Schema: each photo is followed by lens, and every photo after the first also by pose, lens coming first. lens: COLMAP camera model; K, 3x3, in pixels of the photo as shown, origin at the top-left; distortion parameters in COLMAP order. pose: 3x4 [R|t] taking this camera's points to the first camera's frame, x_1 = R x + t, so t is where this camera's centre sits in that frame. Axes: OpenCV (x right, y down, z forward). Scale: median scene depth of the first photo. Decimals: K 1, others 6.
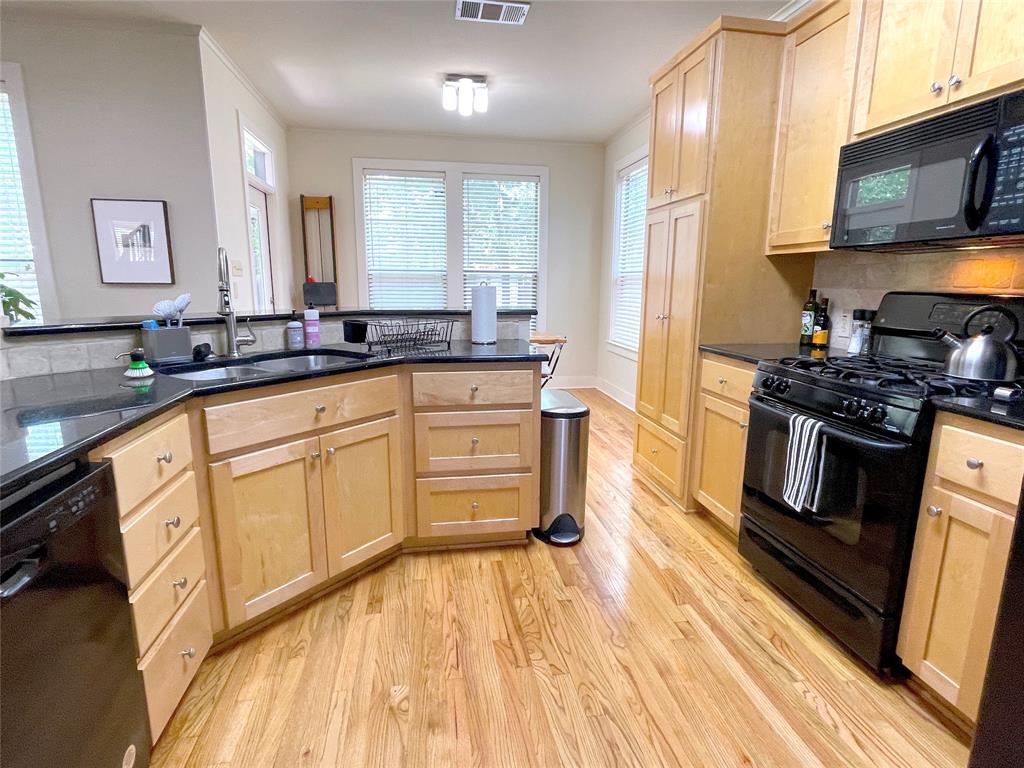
lens RADIAL K [[524.1, 0, 512.0], [0, 524.1, 384.0], [0, 0, 1]] dist [0.000280, 0.000095]
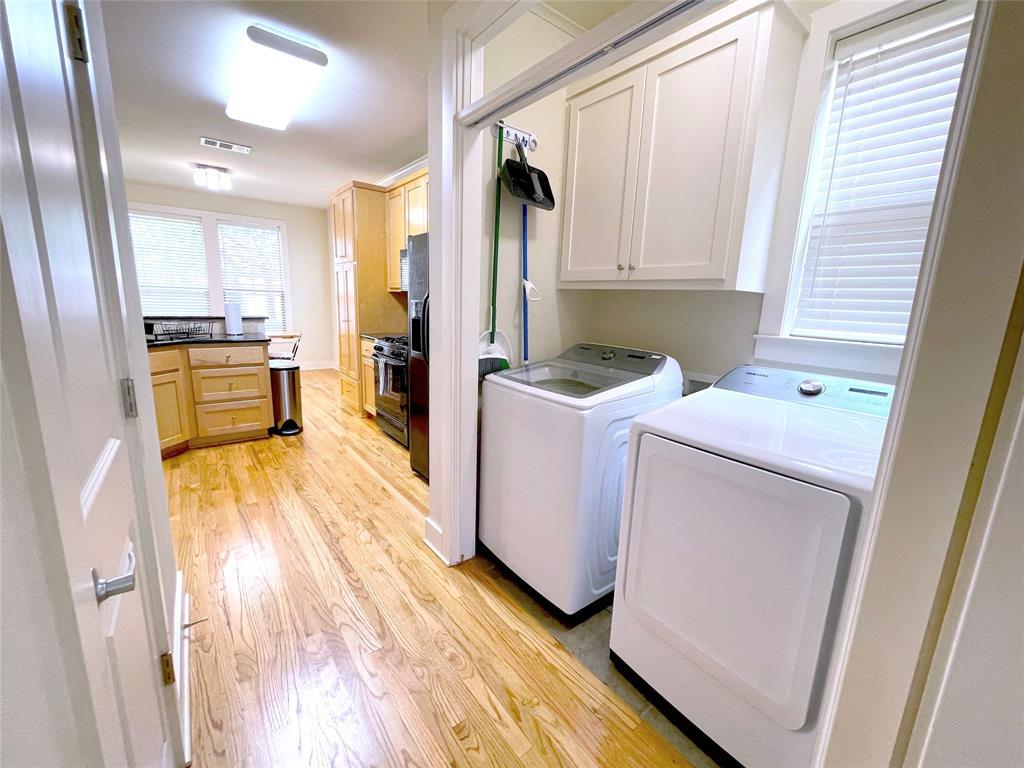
lens RADIAL K [[413.2, 0, 512.0], [0, 413.2, 384.0], [0, 0, 1]] dist [-0.000971, 0.000162]
pose [[0.879632, -0.070085, 0.470464, 0.122290], [0.062824, 0.997539, 0.031142, 0.124717], [-0.471488, 0.002162, 0.881870, -0.824188]]
